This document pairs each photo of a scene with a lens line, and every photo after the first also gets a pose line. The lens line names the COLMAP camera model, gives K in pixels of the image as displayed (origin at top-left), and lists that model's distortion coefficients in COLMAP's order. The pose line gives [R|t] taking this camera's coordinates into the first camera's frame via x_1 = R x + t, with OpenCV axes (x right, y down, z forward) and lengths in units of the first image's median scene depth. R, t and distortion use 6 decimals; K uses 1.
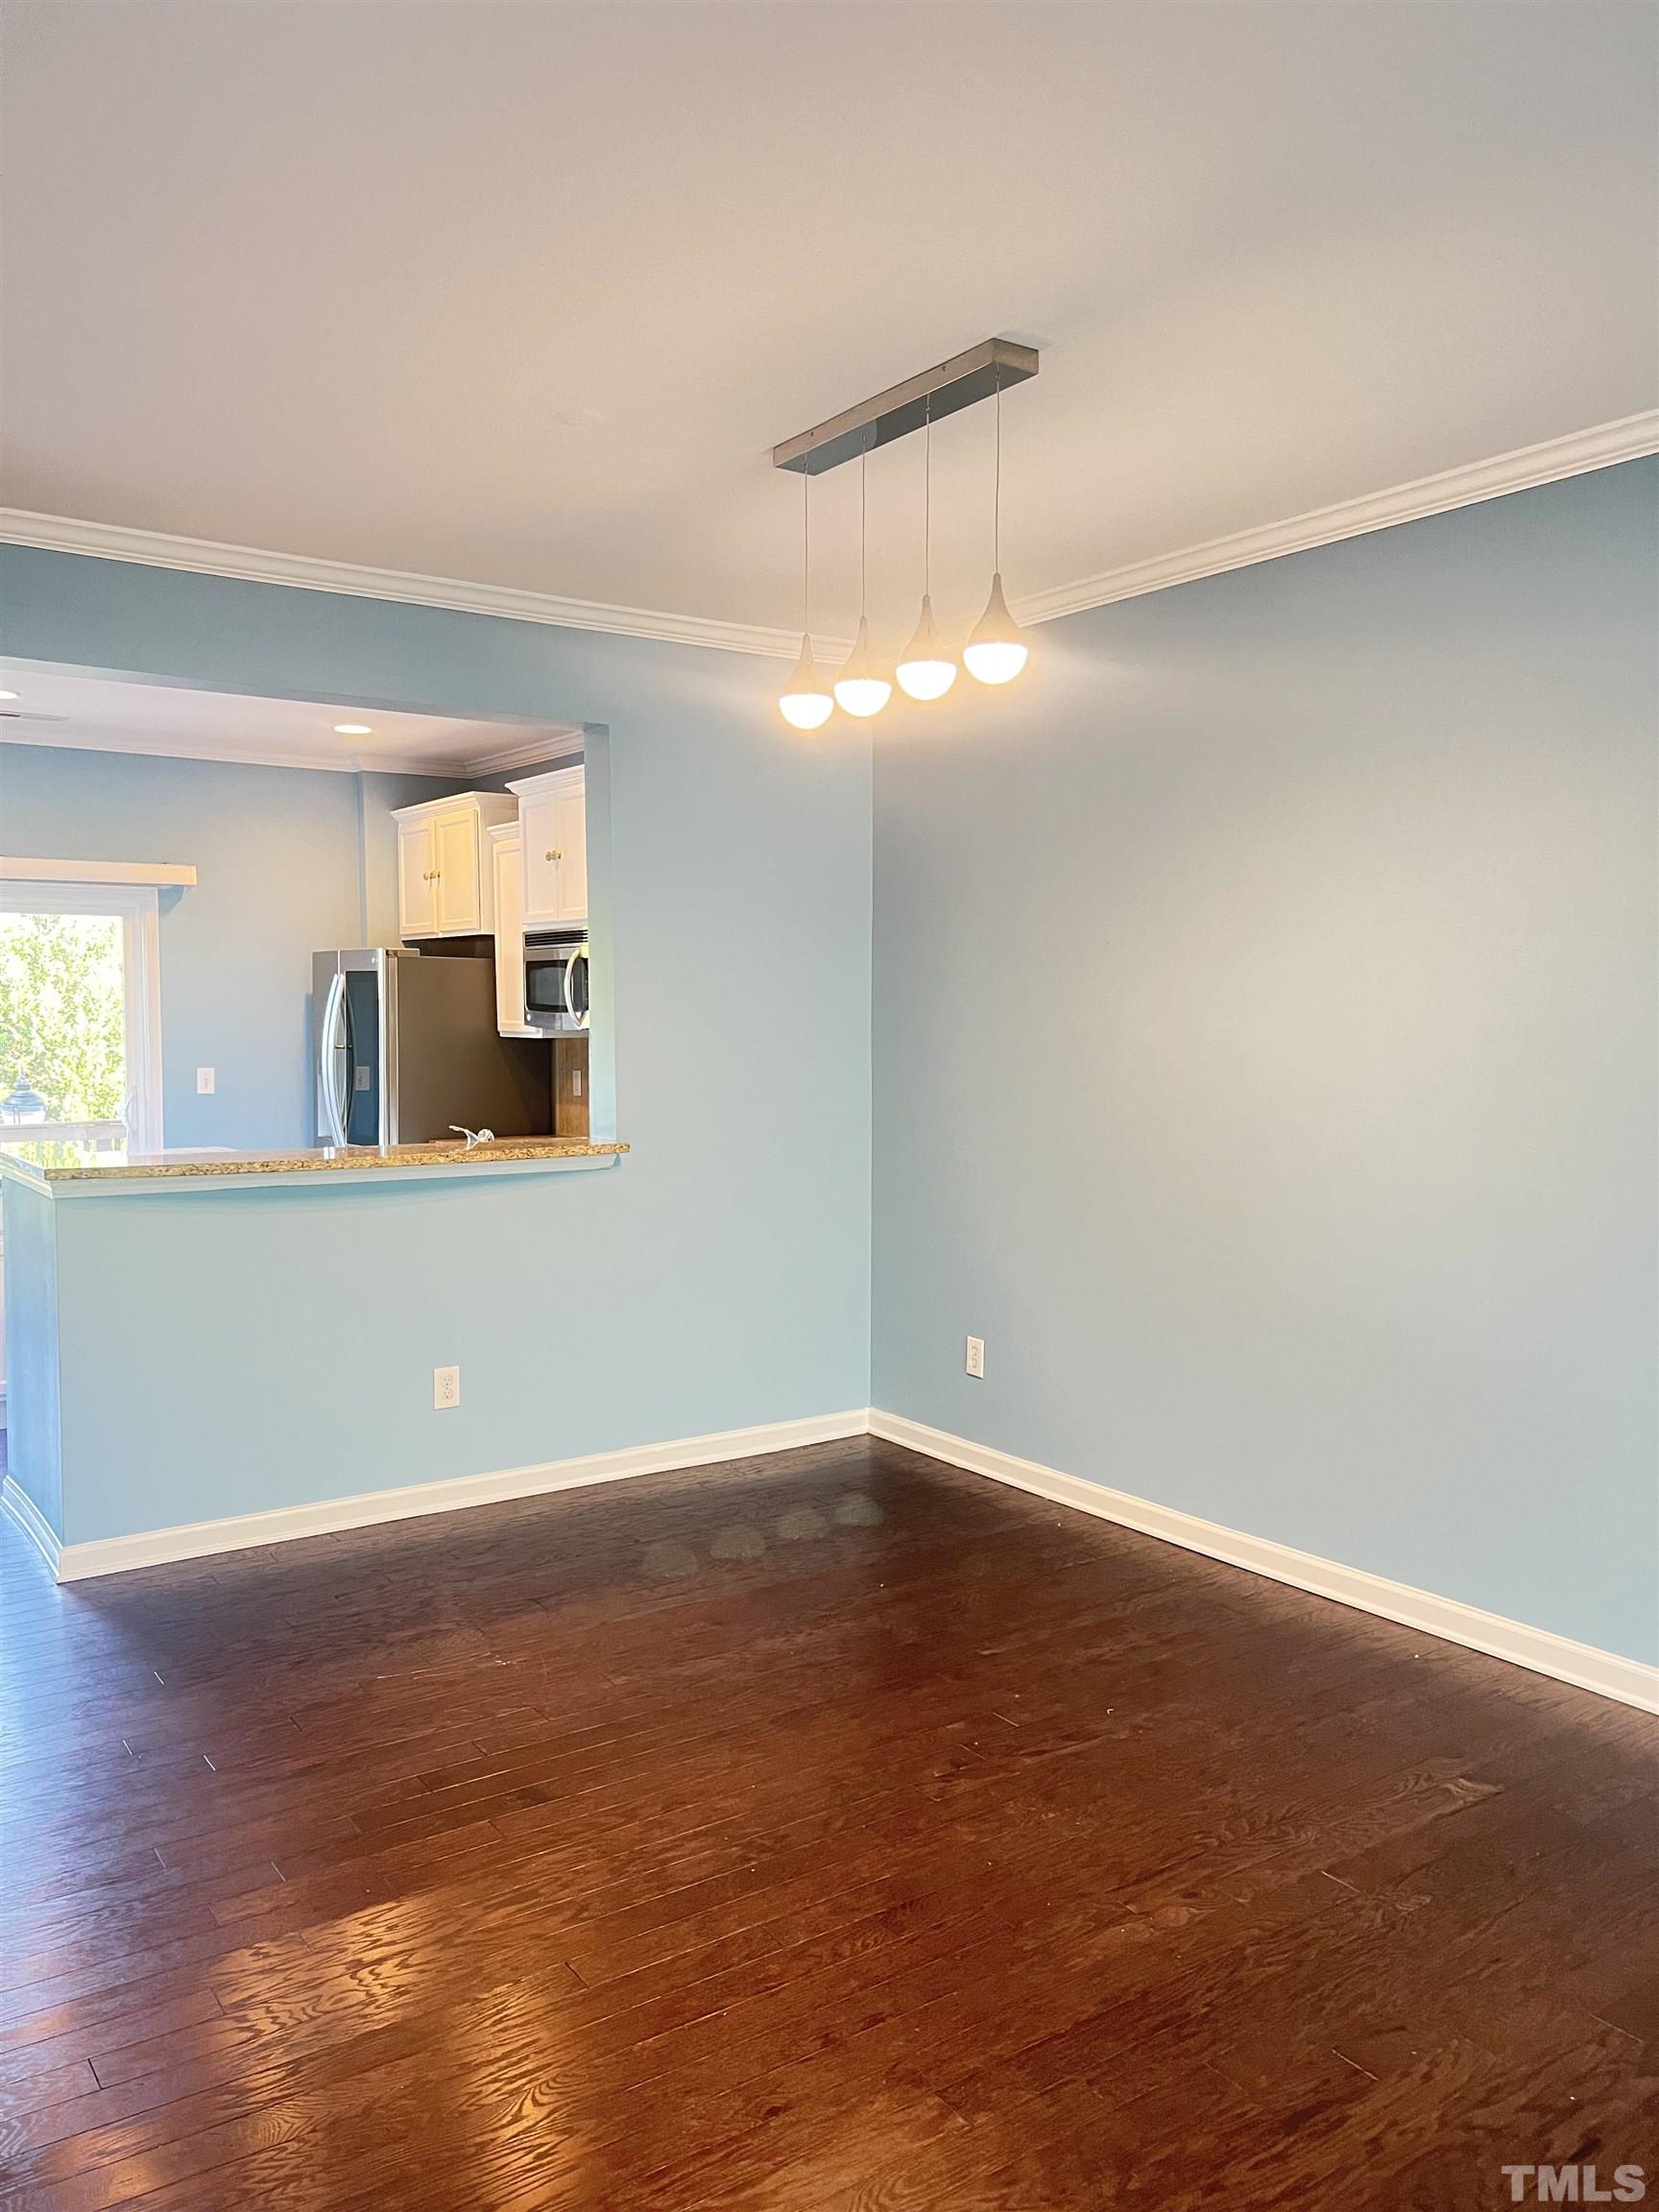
lens RADIAL K [[1656.9, 0, 842.7], [0, 1656.9, 1107.4], [0, 0, 1]] dist [0.050459, -0.067567]
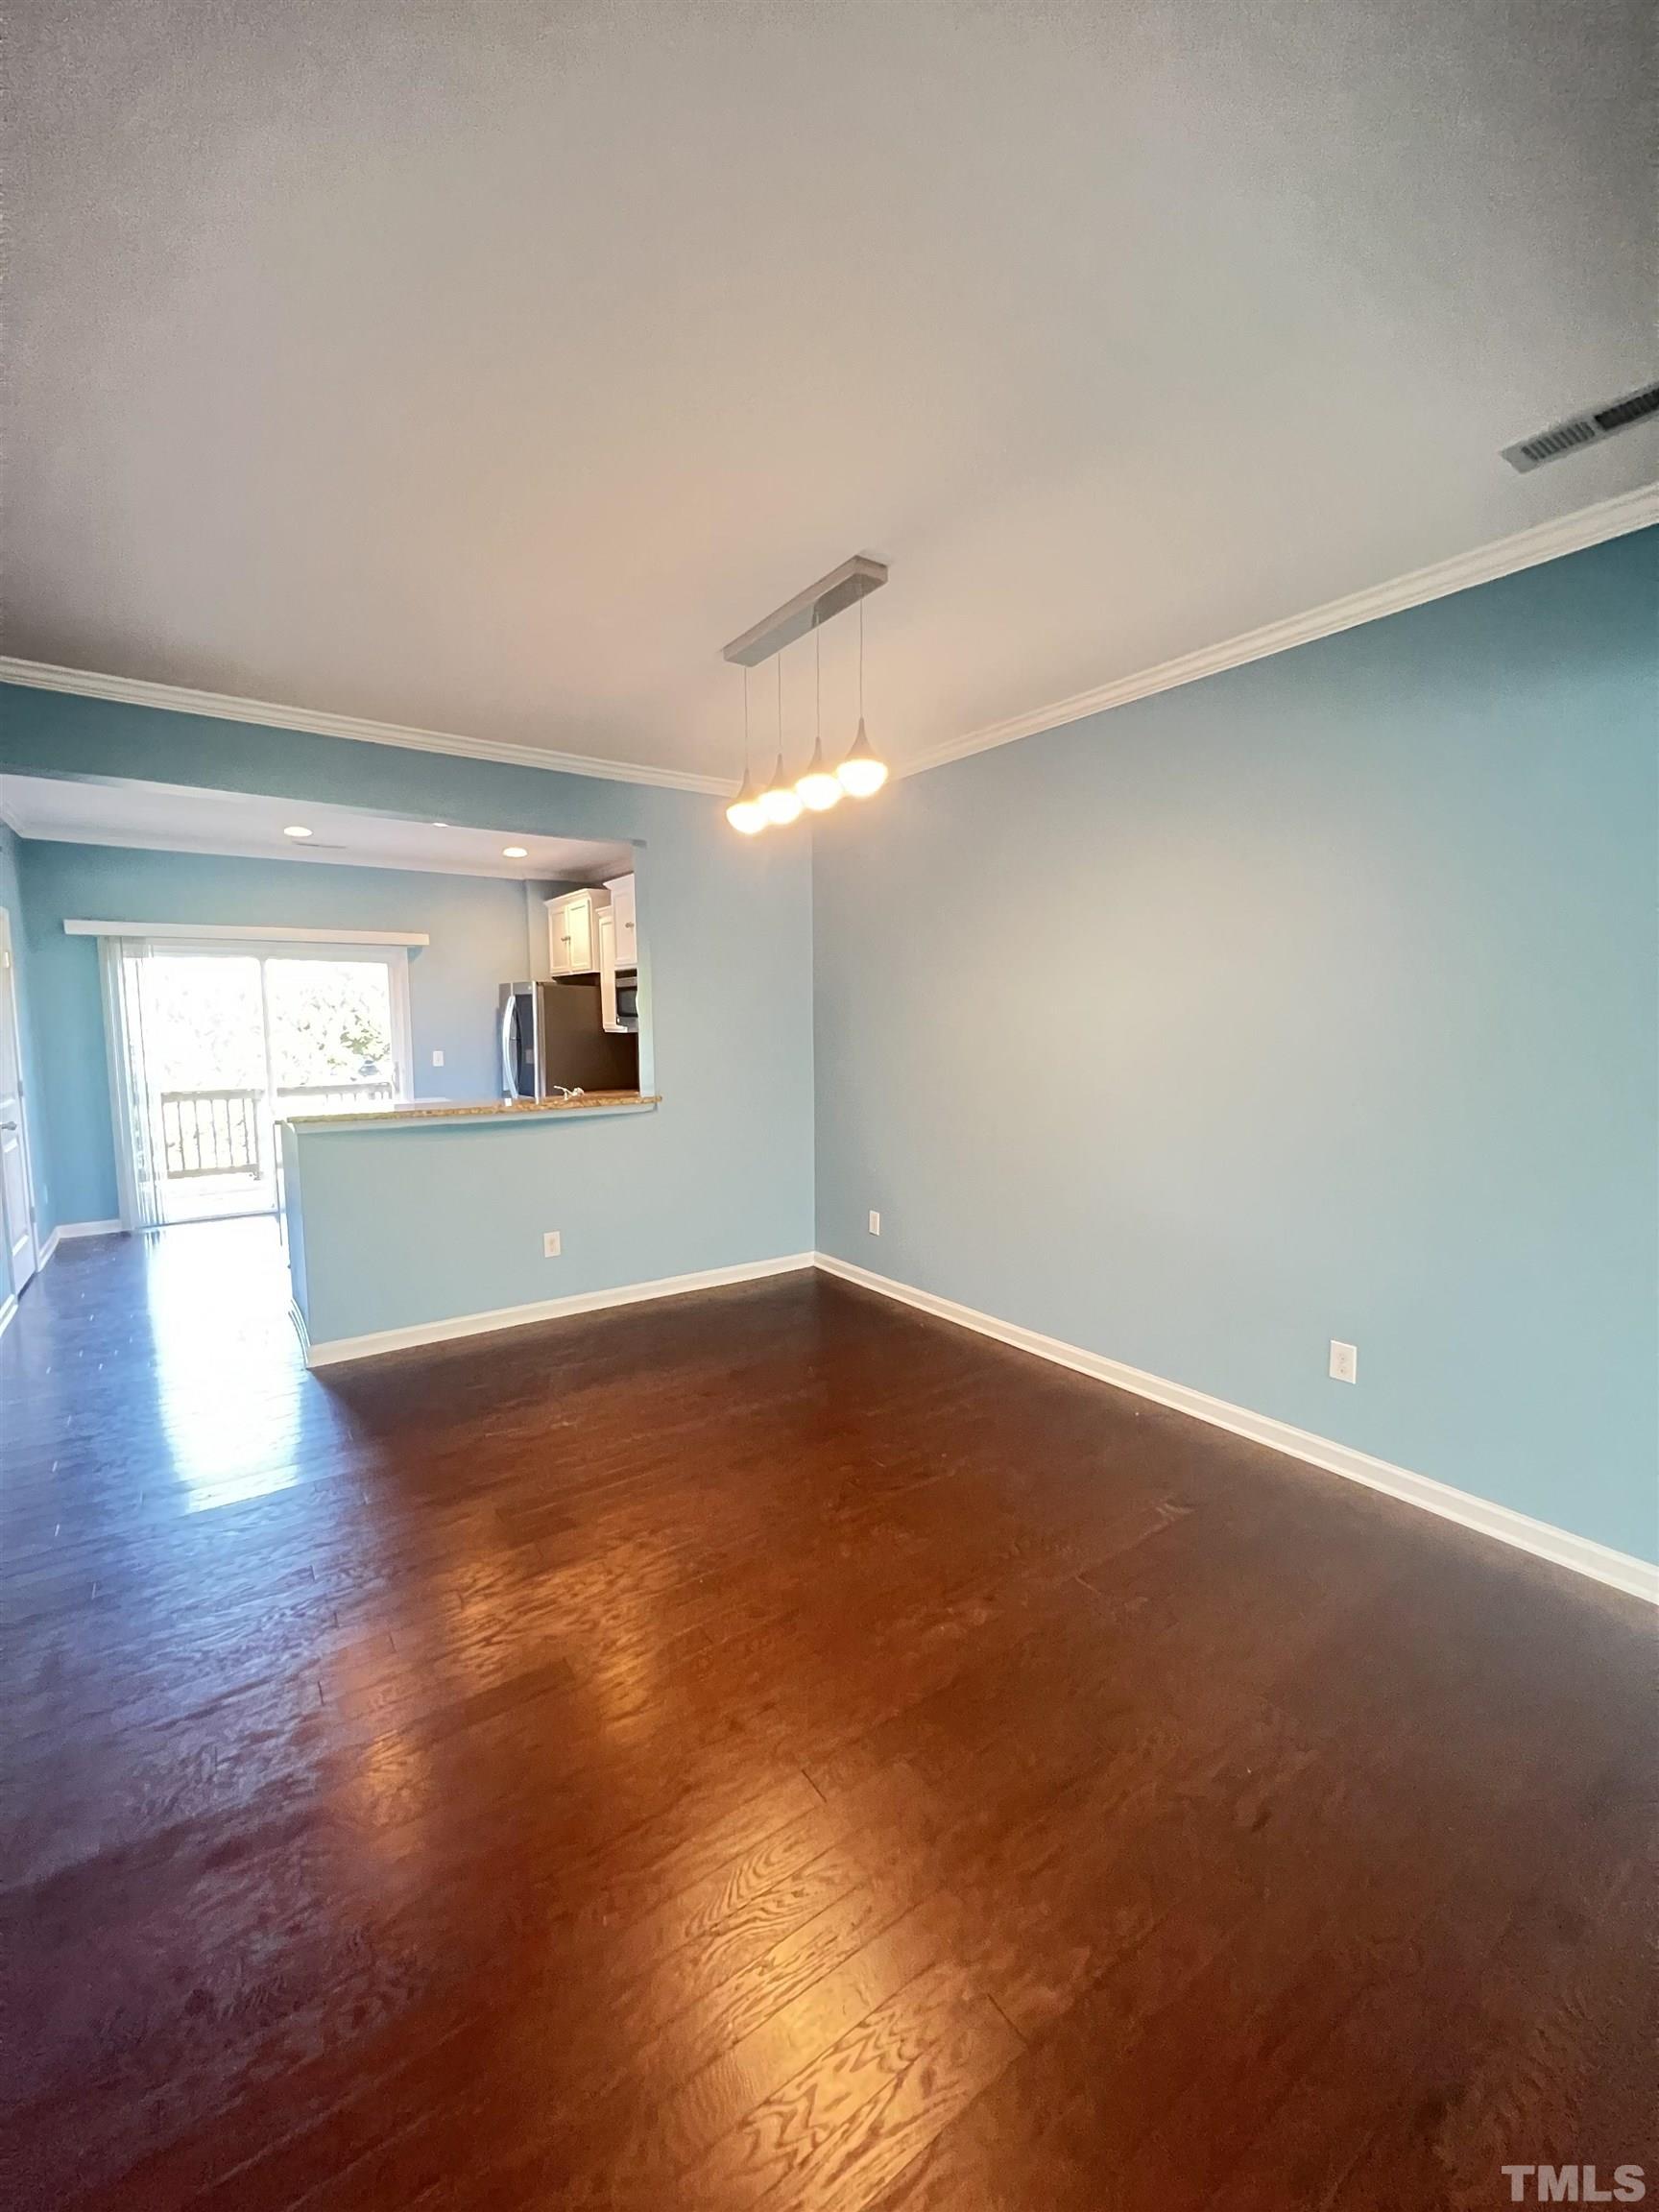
lens RADIAL K [[888.5, 0, 829.2], [0, 888.5, 1094.9], [0, 0, 1]] dist [-0.003967, 0.000933]
pose [[0.999978, -0.006600, 0.000240, 0.039734], [0.006591, 0.999550, 0.029262, -0.004688], [-0.000433, -0.029260, 0.999572, 0.126830]]
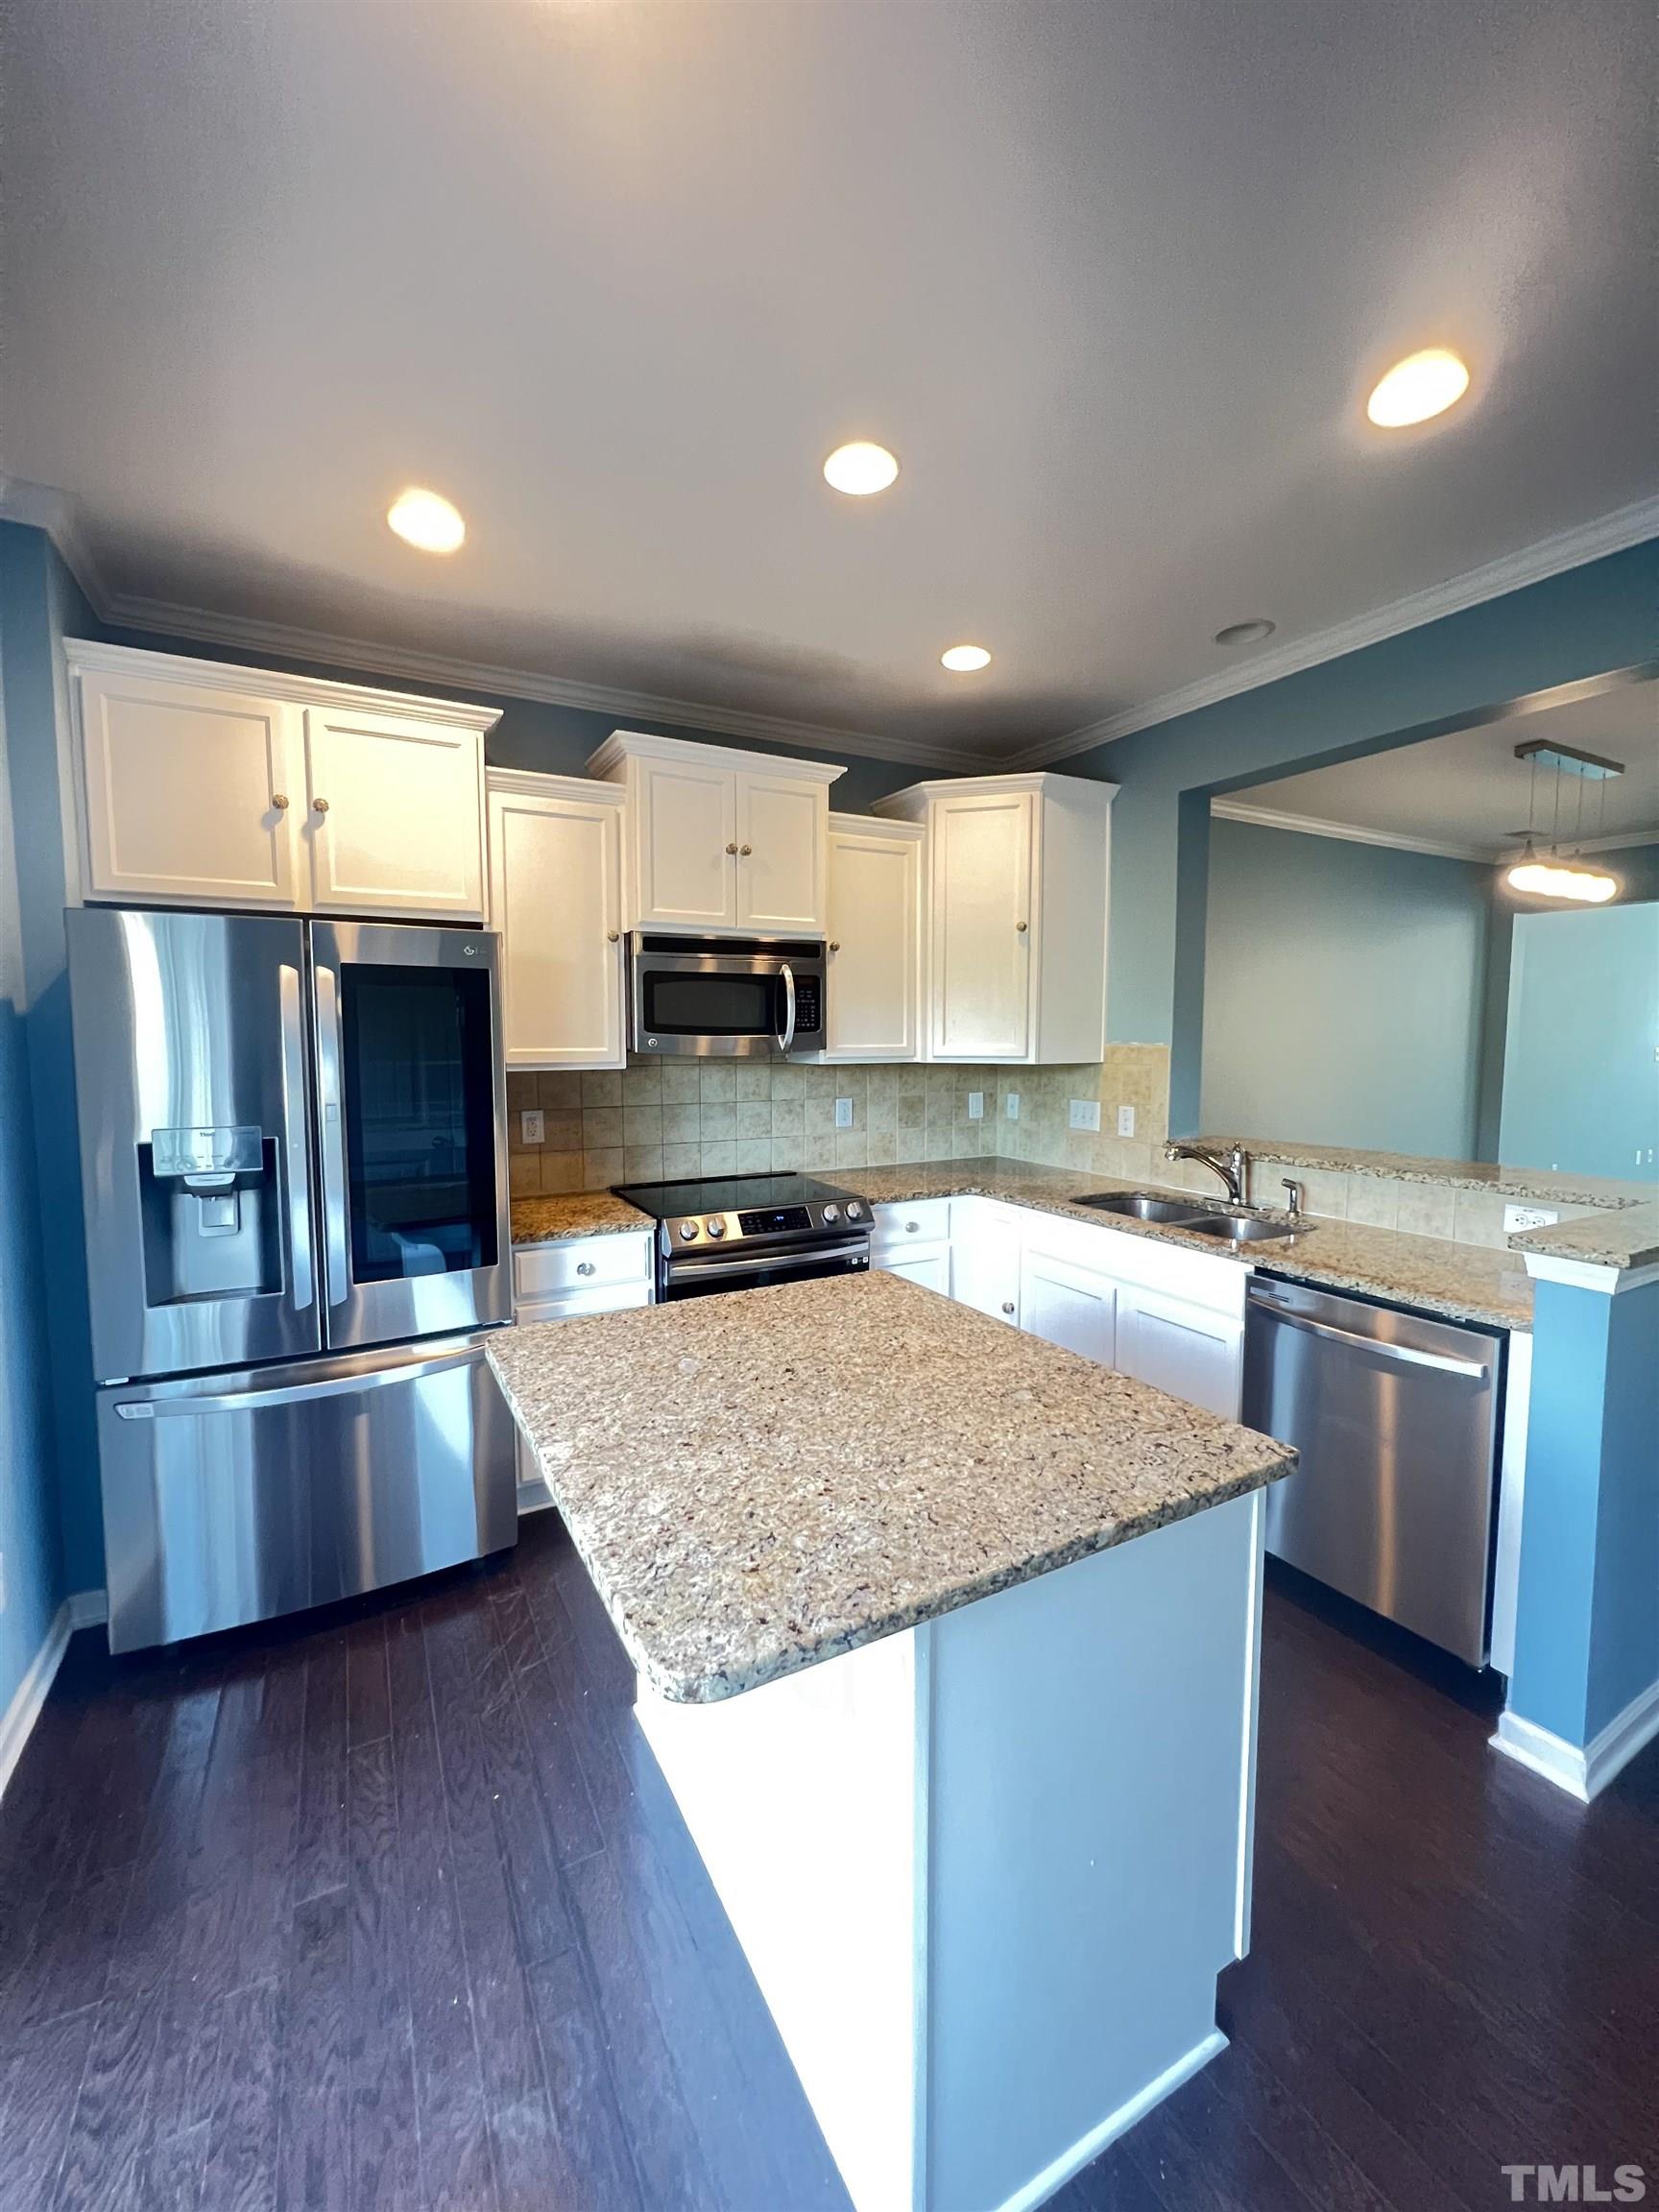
lens RADIAL K [[888.5, 0, 833.5], [0, 888.5, 1106.0], [0, 0, 1]] dist [-0.003967, 0.000933]
pose [[0.112703, -0.084876, 0.989997, -0.889605], [0.061810, 0.995014, 0.078270, -0.077514], [-0.991704, 0.052370, 0.117388, 1.288514]]
